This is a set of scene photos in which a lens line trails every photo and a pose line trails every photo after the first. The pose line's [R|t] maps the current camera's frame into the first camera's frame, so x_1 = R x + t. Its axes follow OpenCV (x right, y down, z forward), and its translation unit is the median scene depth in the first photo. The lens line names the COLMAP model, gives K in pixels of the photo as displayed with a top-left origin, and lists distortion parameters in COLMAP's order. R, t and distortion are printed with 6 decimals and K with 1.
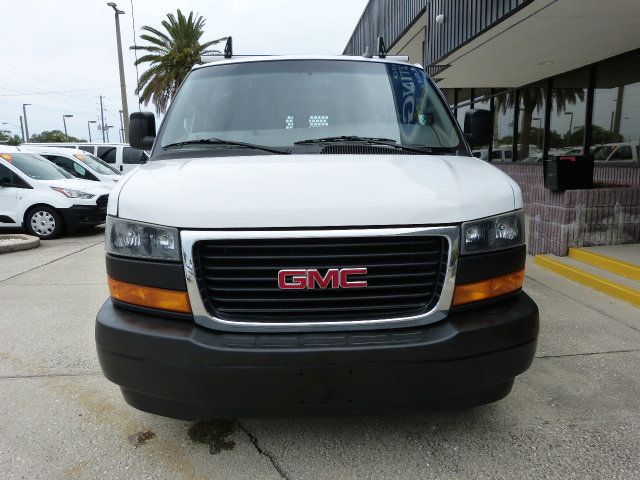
lens RADIAL K [[479.1, 0, 324.8], [0, 479.1, 239.8], [0, 0, 1]] dist [-0.039832, 0.031559]
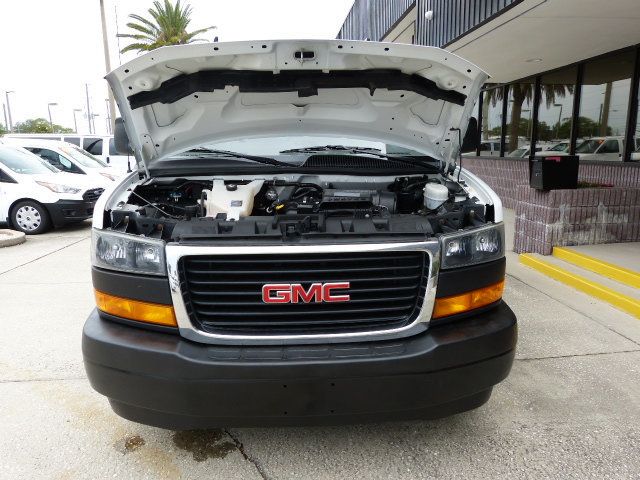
lens RADIAL K [[479.1, 0, 324.0], [0, 479.1, 244.5], [0, 0, 1]] dist [-0.039832, 0.031559]
pose [[0.999783, 0.002588, 0.020659, 0.010300], [-0.003209, 0.999541, 0.030113, -0.045344], [-0.020571, -0.030172, 0.999333, -0.013574]]
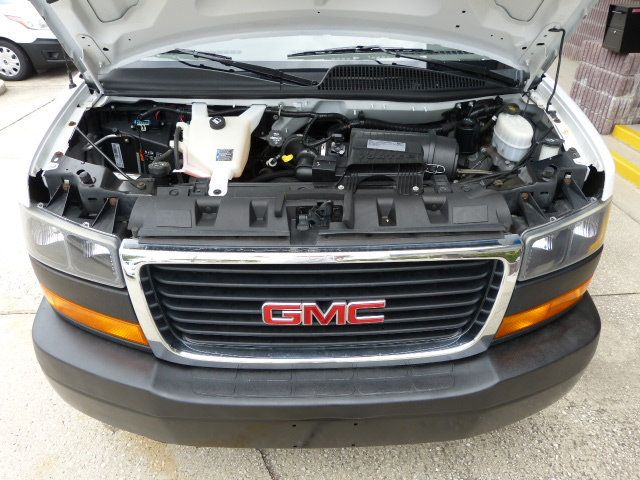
lens RADIAL K [[479.1, 0, 323.9], [0, 479.1, 243.4], [0, 0, 1]] dist [-0.039832, 0.031559]
pose [[0.999681, 0.024836, -0.004594, -0.002880], [-0.021280, 0.926170, 0.376506, -0.247097], [0.013606, -0.376288, 0.926403, 0.314675]]
